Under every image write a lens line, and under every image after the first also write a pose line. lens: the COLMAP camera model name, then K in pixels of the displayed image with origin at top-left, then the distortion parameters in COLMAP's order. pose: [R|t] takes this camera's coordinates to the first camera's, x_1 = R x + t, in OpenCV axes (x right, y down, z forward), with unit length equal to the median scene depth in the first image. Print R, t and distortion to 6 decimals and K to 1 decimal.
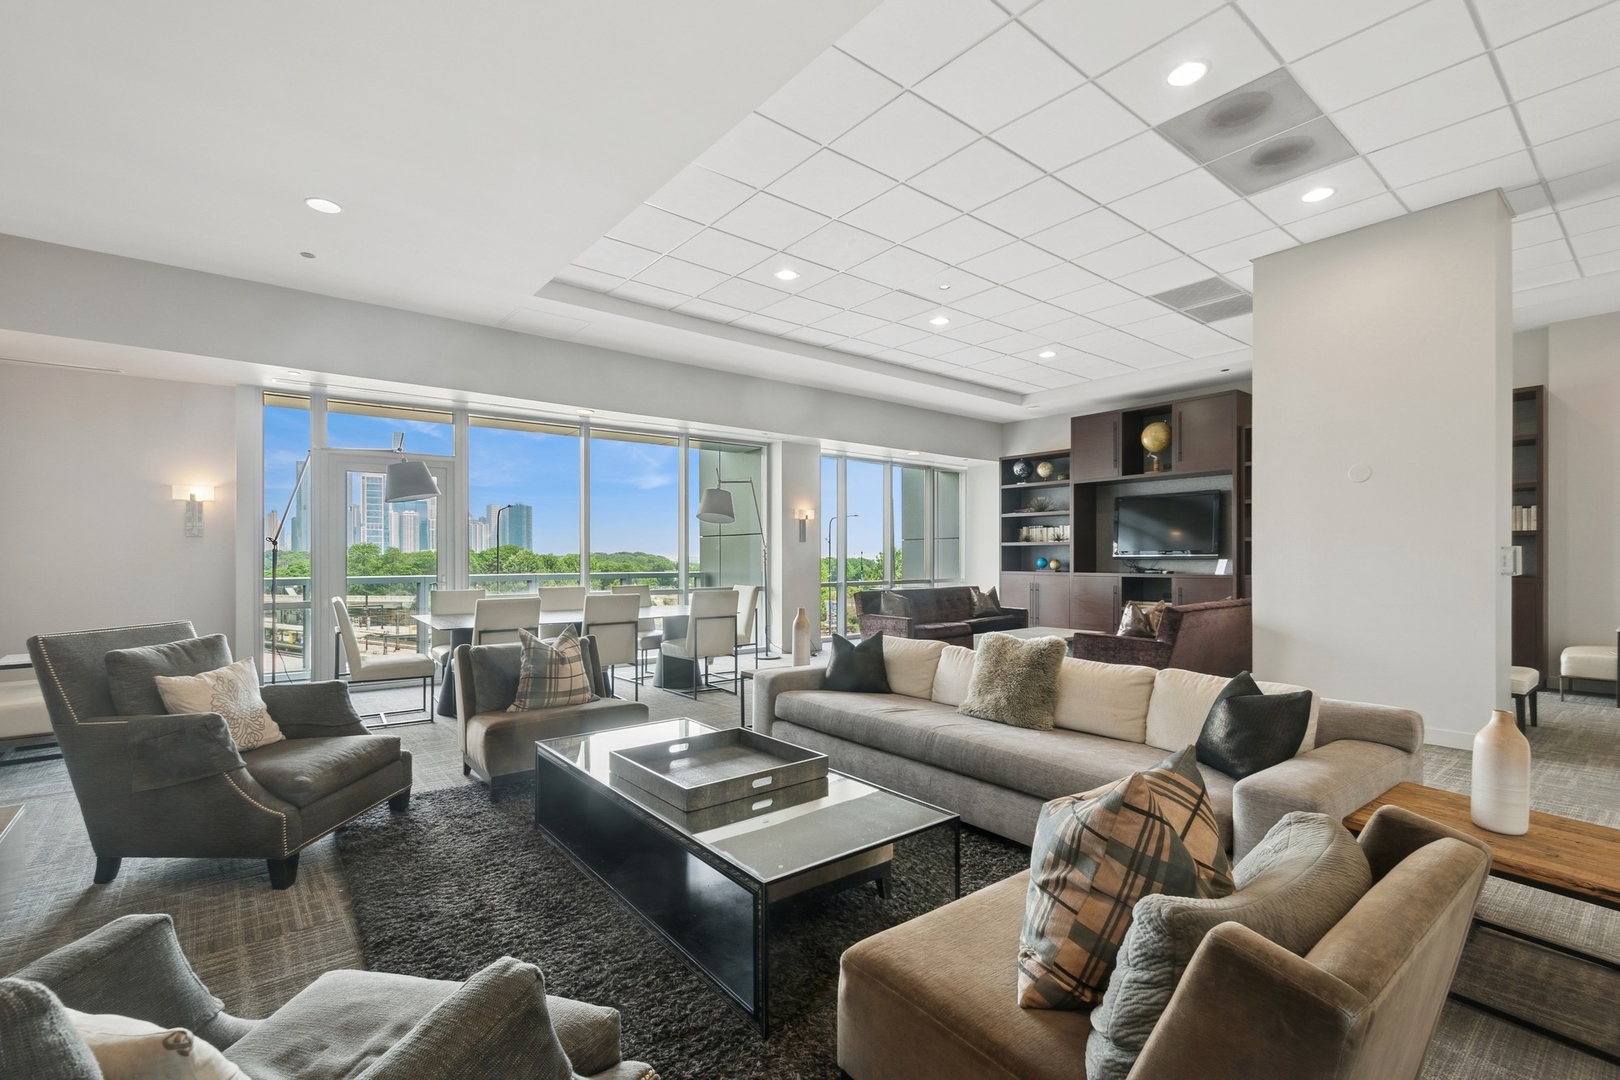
lens RADIAL K [[734.0, 0, 816.6], [0, 734.0, 543.9], [0, 0, 1]] dist [0.004383, 0.000186]
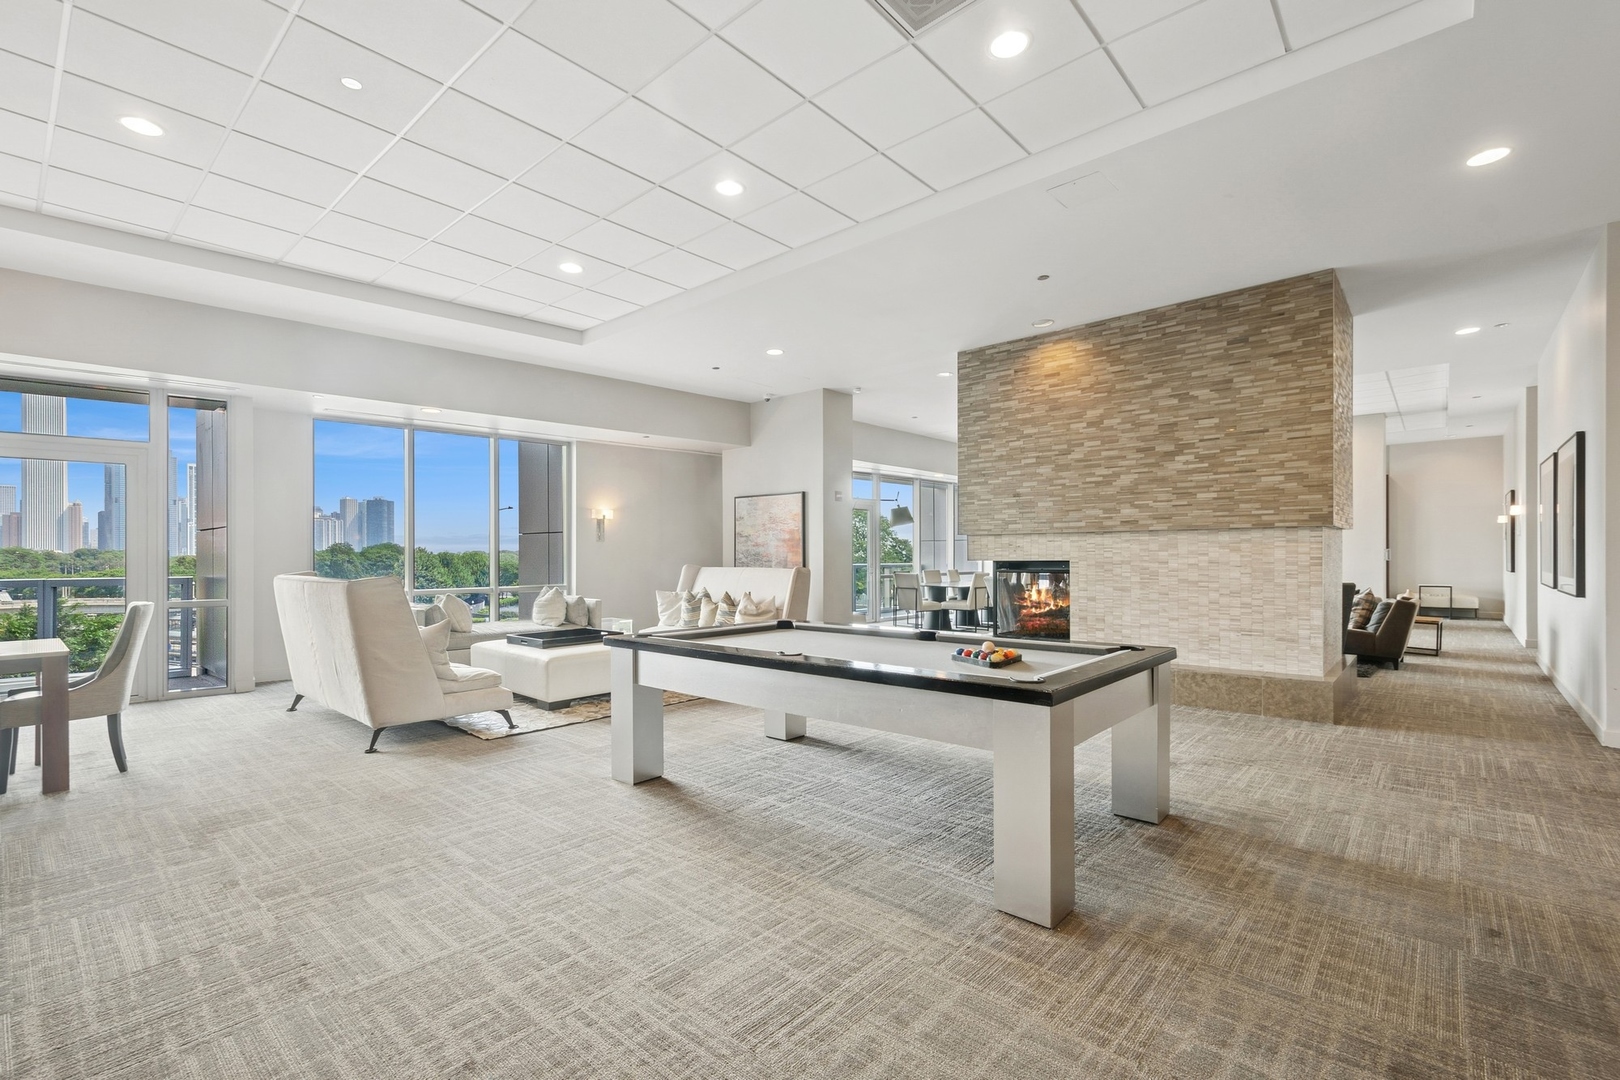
lens RADIAL K [[734.0, 0, 805.4], [0, 734.0, 550.0], [0, 0, 1]] dist [0.004383, 0.000186]
pose [[0.989830, -0.000203, 0.142256, -0.637484], [-0.001378, 0.999938, 0.011013, -0.008418], [-0.142250, -0.011097, 0.989769, -0.548141]]
